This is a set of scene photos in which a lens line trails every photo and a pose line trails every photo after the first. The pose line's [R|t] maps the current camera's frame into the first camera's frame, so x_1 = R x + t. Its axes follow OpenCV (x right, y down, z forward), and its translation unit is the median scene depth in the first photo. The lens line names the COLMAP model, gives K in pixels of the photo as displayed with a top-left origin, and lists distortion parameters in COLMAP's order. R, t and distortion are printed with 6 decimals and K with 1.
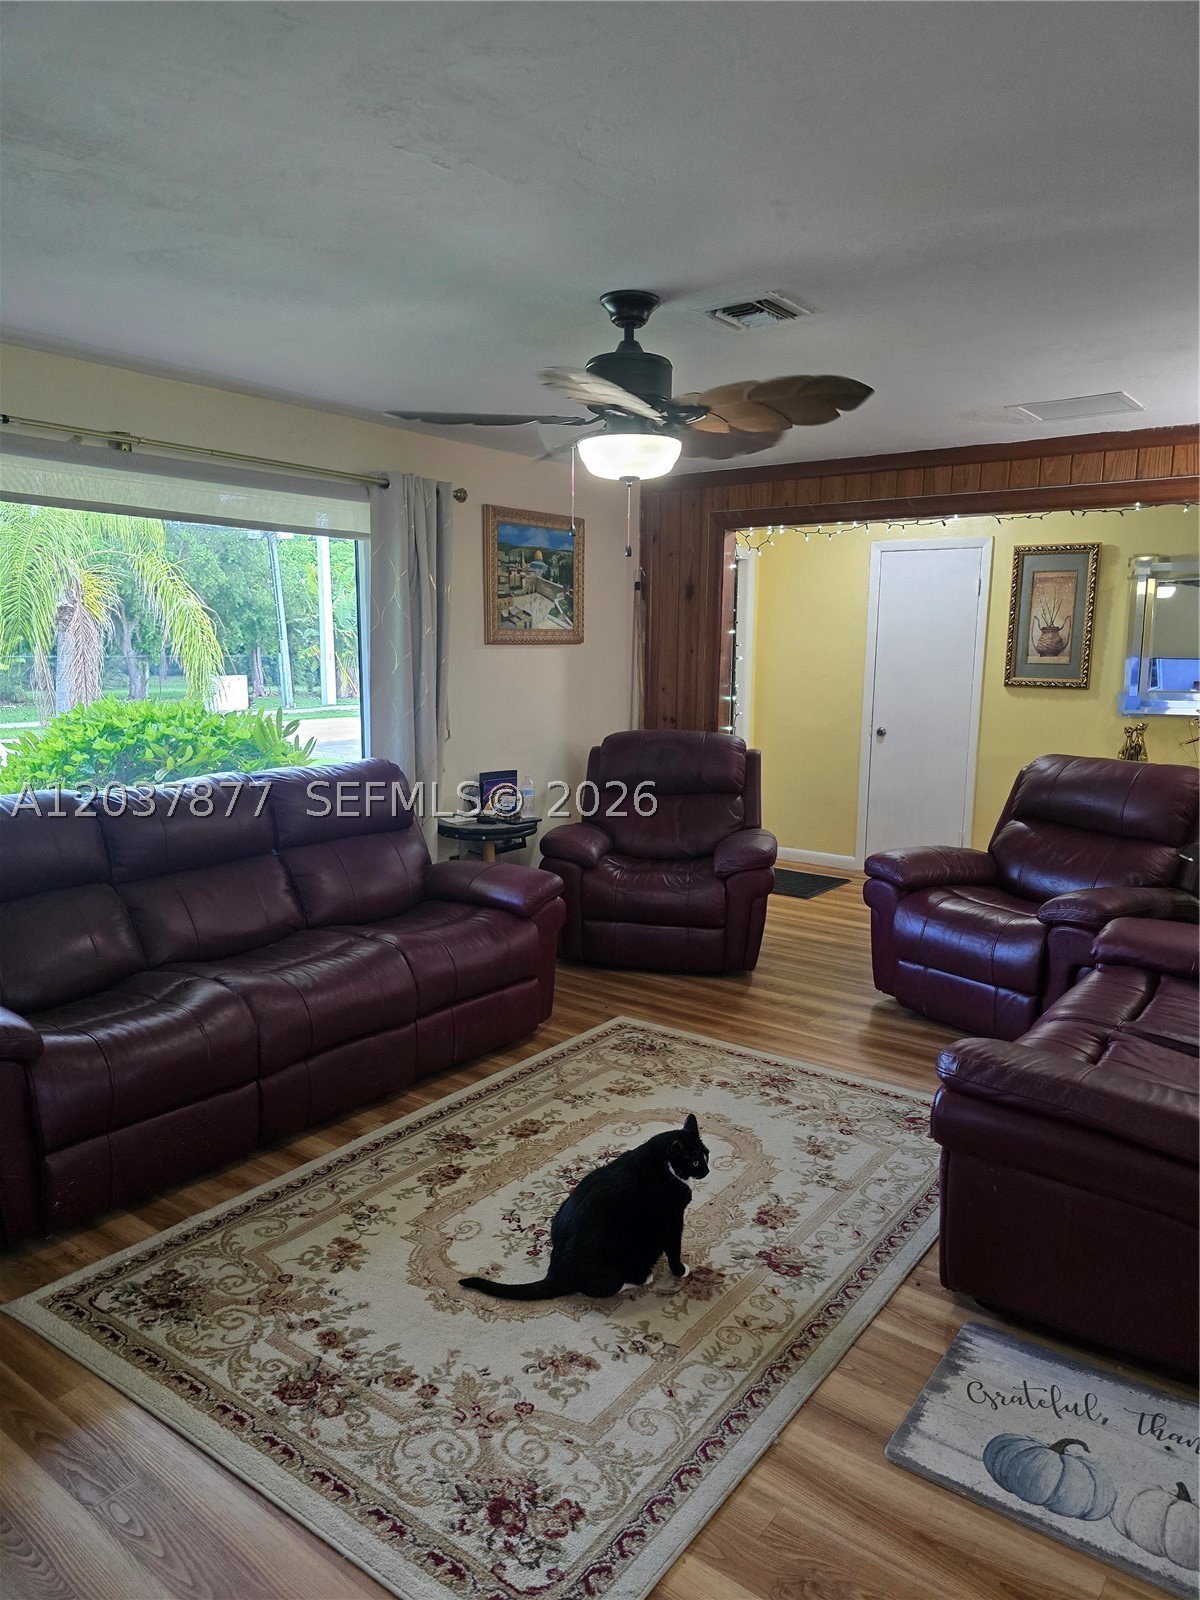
lens RADIAL K [[1084.5, 0, 594.0], [0, 1084.5, 789.2], [0, 0, 1]] dist [0.055116, -0.058346]
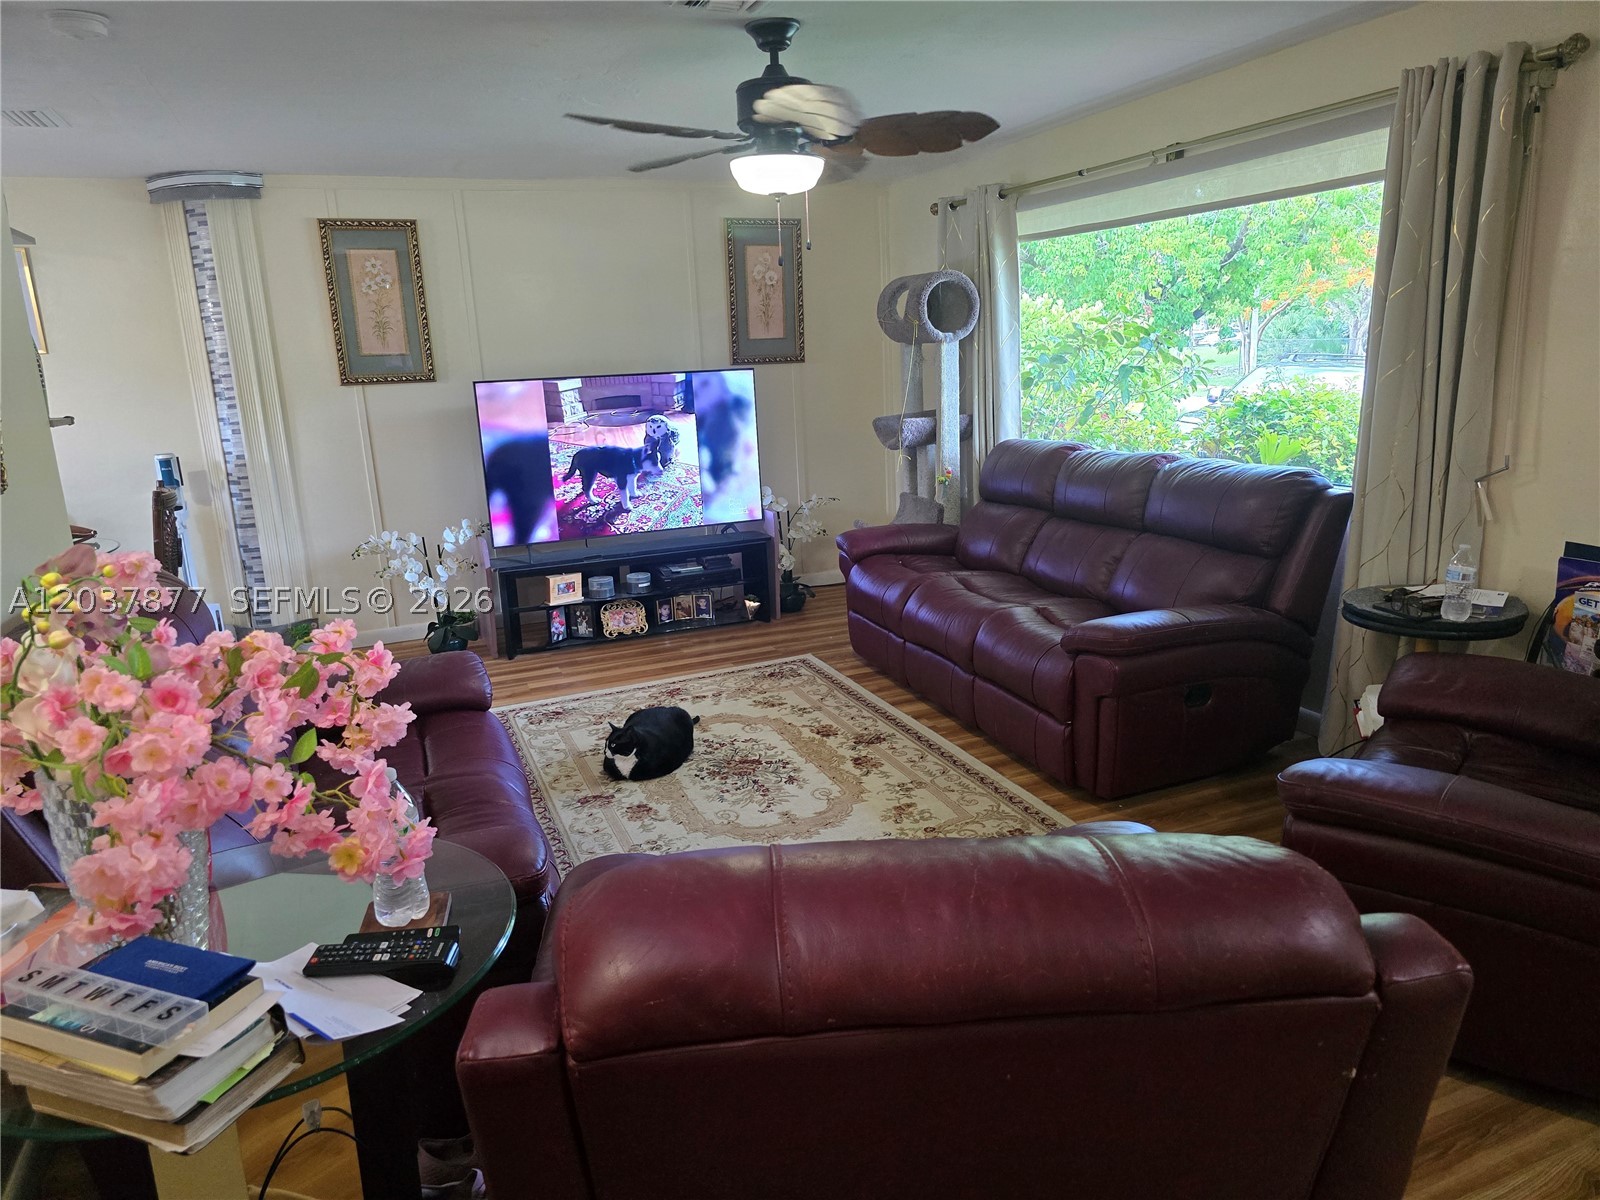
lens RADIAL K [[1075.7, 0, 805.5], [0, 1075.7, 585.1], [0, 0, 1]] dist [0.056925, -0.055254]
pose [[-0.506731, 0.198210, -0.839009, 1.017519], [-0.088526, 0.956103, 0.279339, -0.209251], [0.857547, 0.215823, -0.466940, 1.629235]]
